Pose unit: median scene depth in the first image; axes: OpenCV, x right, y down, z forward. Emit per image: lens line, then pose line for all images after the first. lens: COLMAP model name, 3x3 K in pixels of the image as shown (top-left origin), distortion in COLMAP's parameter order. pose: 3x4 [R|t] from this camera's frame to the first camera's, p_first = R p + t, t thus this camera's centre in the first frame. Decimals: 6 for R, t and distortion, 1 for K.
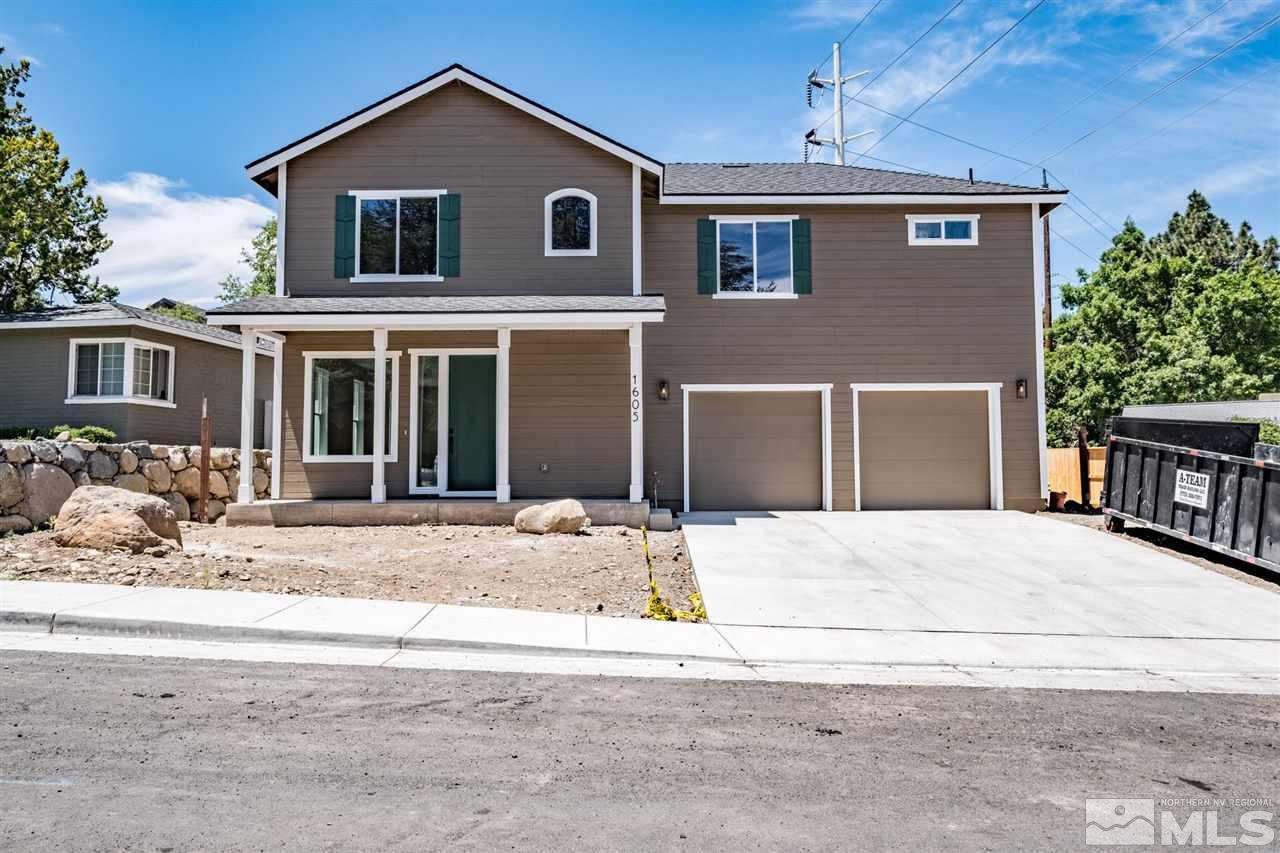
lens RADIAL K [[910.3, 0, 640.0], [0, 910.3, 426.5], [0, 0, 1]] dist [0.004758, -0.000471]
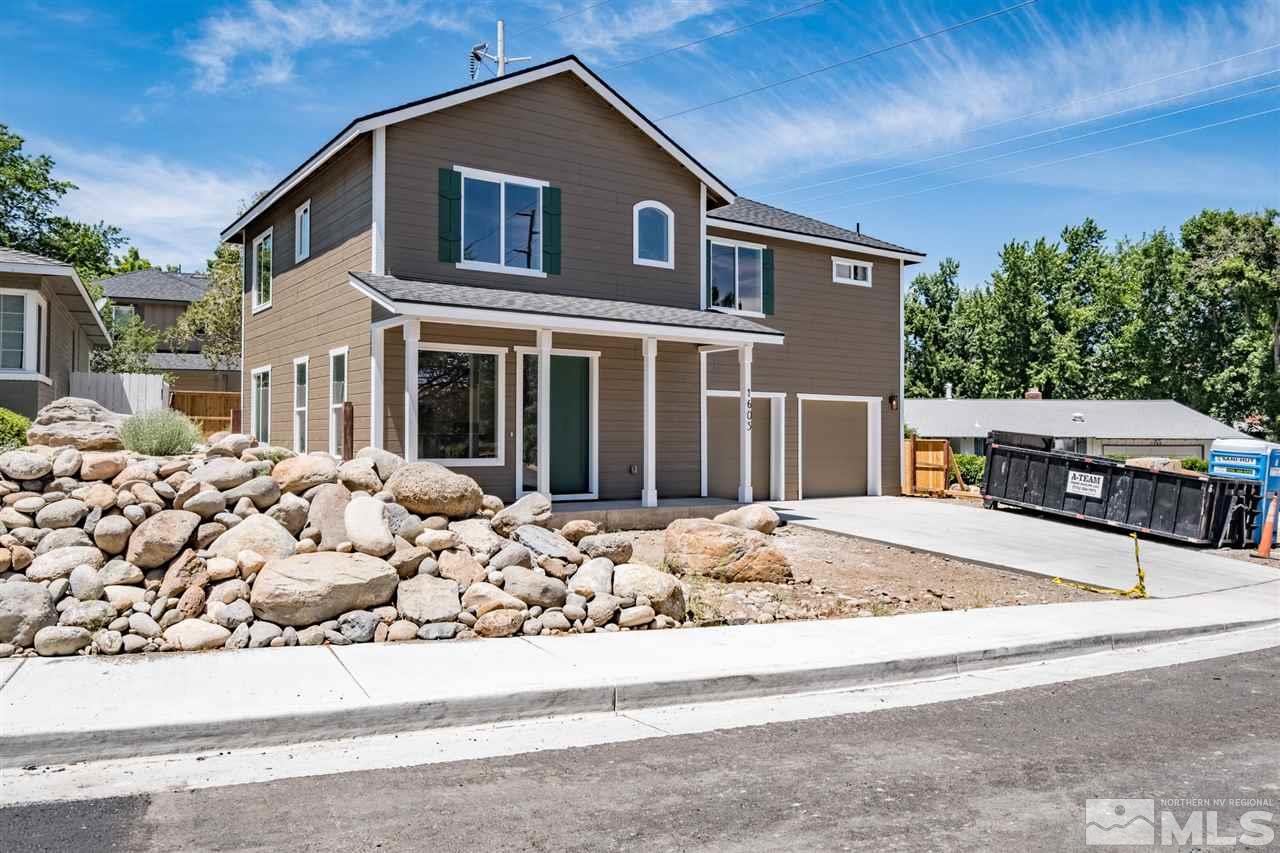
lens RADIAL K [[954.3, 0, 640.0], [0, 954.3, 426.5], [0, 0, 1]] dist [-0.000997, 0.005231]
pose [[0.809871, 0.014098, 0.586439, -0.721784], [-0.039225, 0.998775, 0.030159, -0.036498], [-0.585295, -0.047427, 0.809432, 0.116395]]
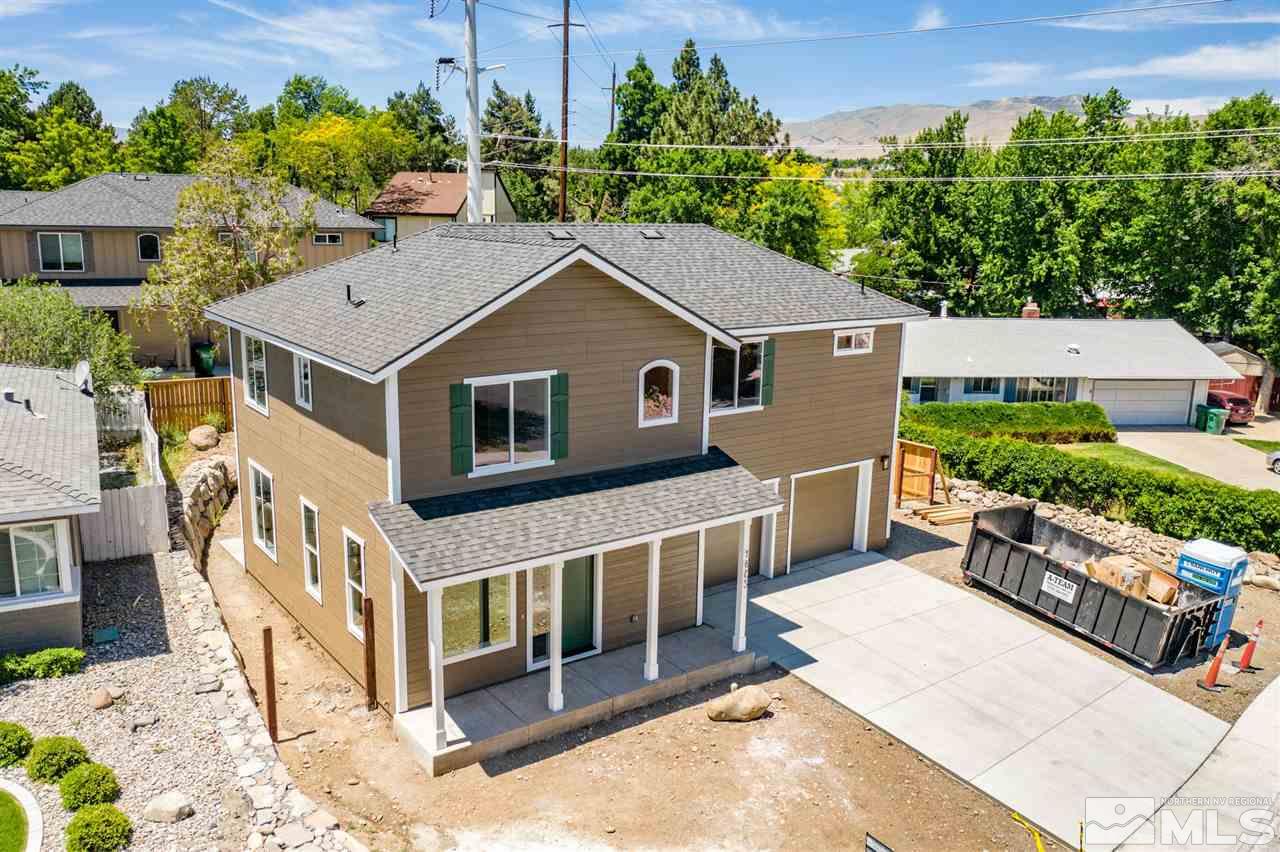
lens RADIAL K [[1017.1, 0, 640.0], [0, 1017.1, 426.0], [0, 0, 1]] dist [0.005029, -0.005051]
pose [[0.792718, -0.113393, 0.598949, -0.790011], [-0.058802, 0.963741, 0.260281, -0.486667], [-0.606746, -0.241549, 0.757307, 0.123686]]
